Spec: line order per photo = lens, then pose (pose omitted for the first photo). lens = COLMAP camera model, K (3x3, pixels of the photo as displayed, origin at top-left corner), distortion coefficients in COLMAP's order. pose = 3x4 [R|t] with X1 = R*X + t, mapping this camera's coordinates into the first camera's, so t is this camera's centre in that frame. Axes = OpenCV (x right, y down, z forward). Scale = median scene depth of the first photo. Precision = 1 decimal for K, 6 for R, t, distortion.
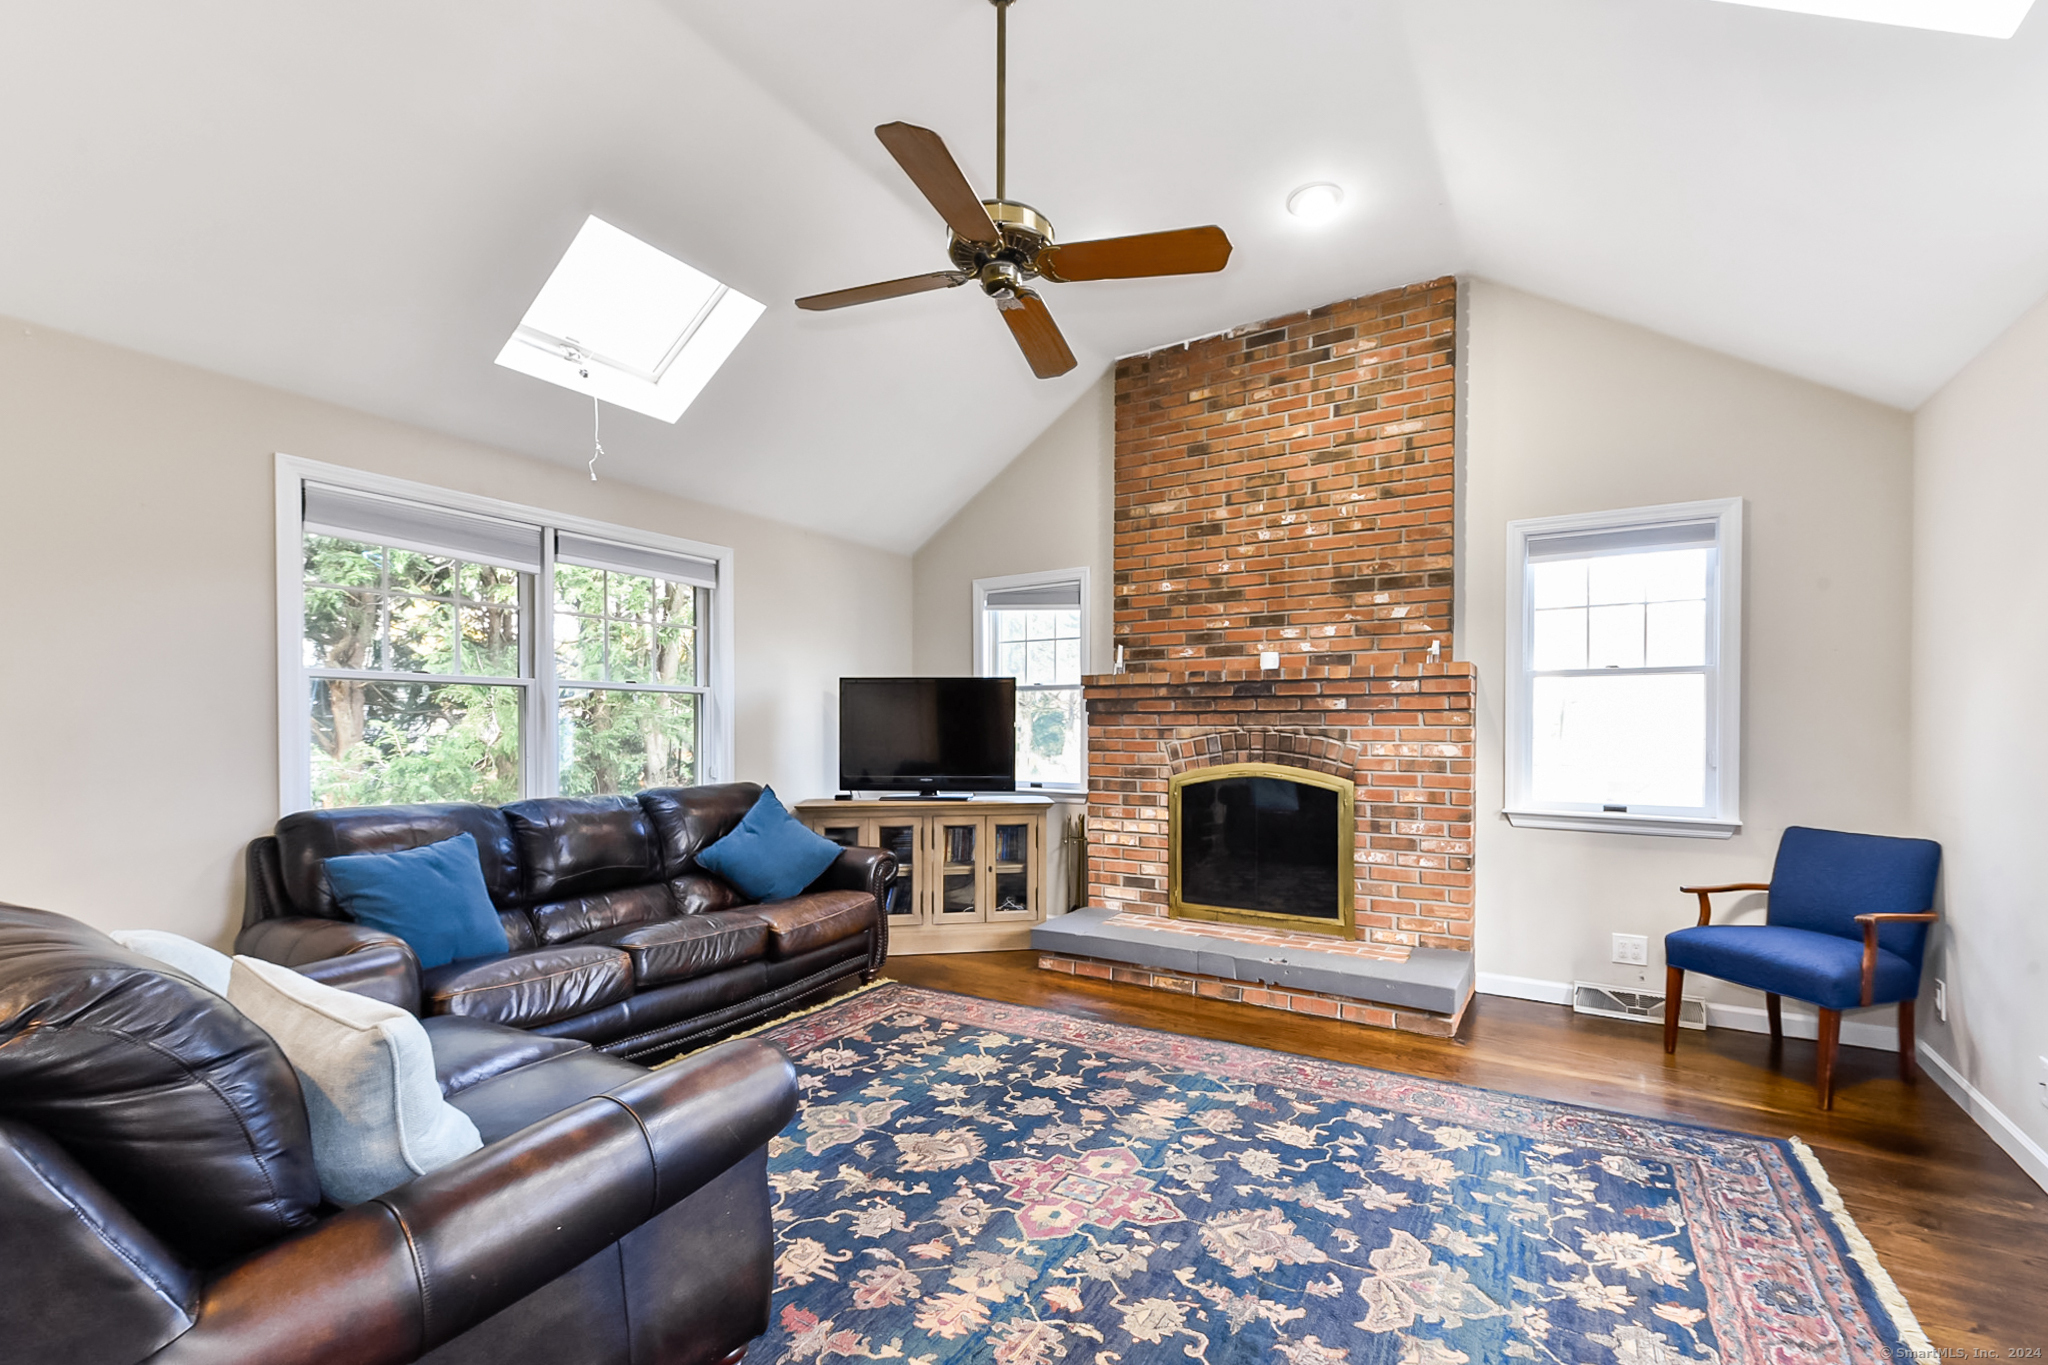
lens RADIAL K [[840.6, 0, 1027.1], [0, 840.6, 733.1], [0, 0, 1]] dist [0.000780, -0.000030]
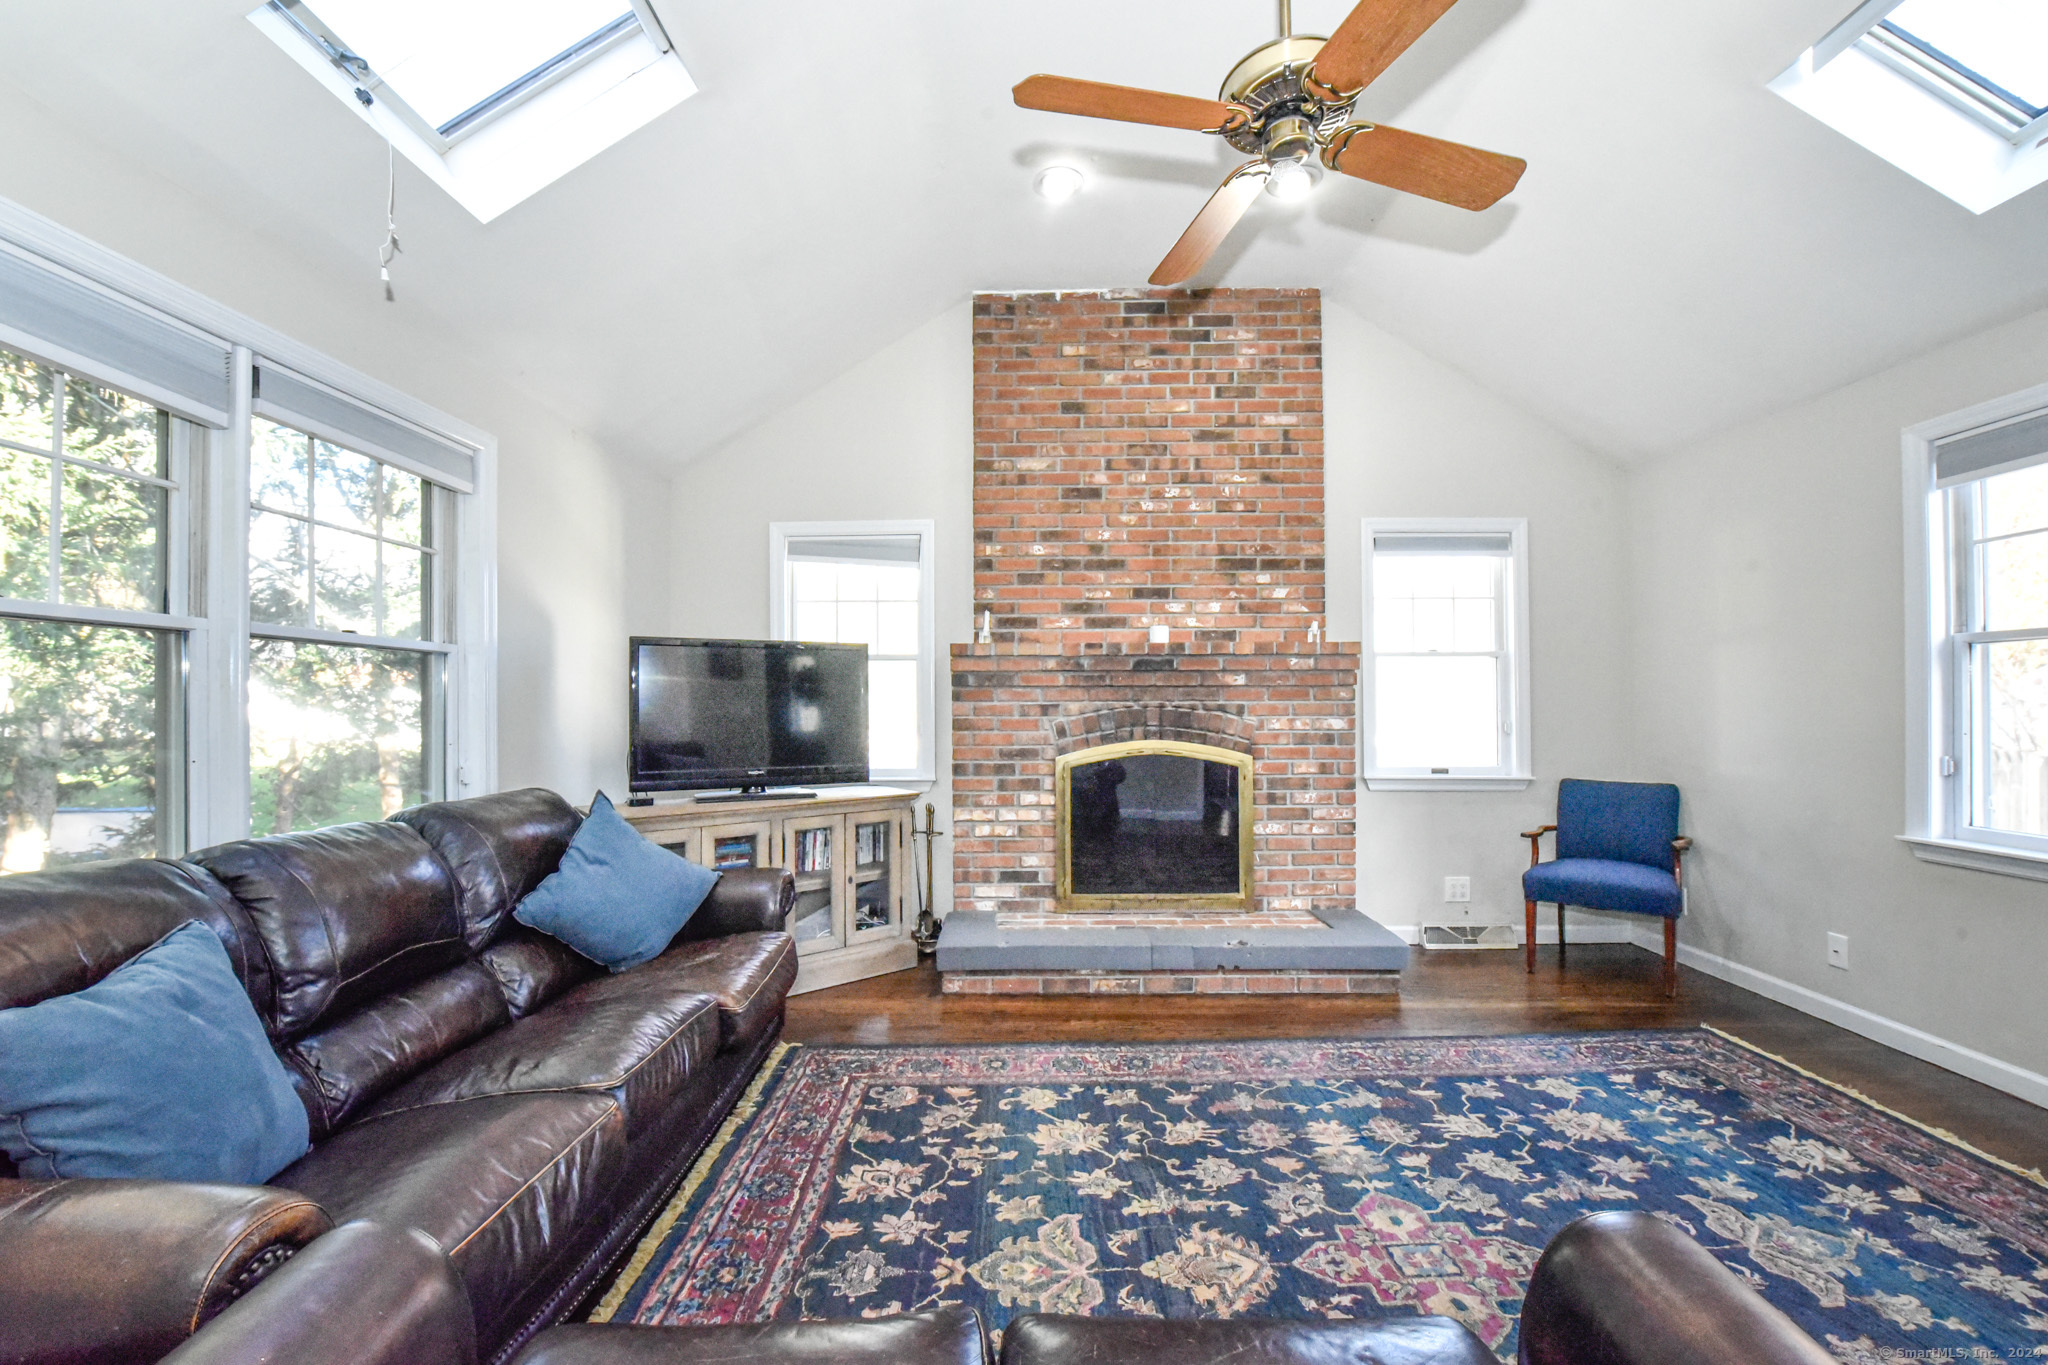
lens RADIAL K [[844.9, 0, 1028.0], [0, 844.9, 692.9], [0, 0, 1]] dist [-0.022646, -0.000207]
pose [[0.866530, 0.002107, 0.499121, -0.355978], [0.007672, 0.999817, -0.017539, -0.002491], [-0.499066, 0.019027, 0.866355, 0.247534]]
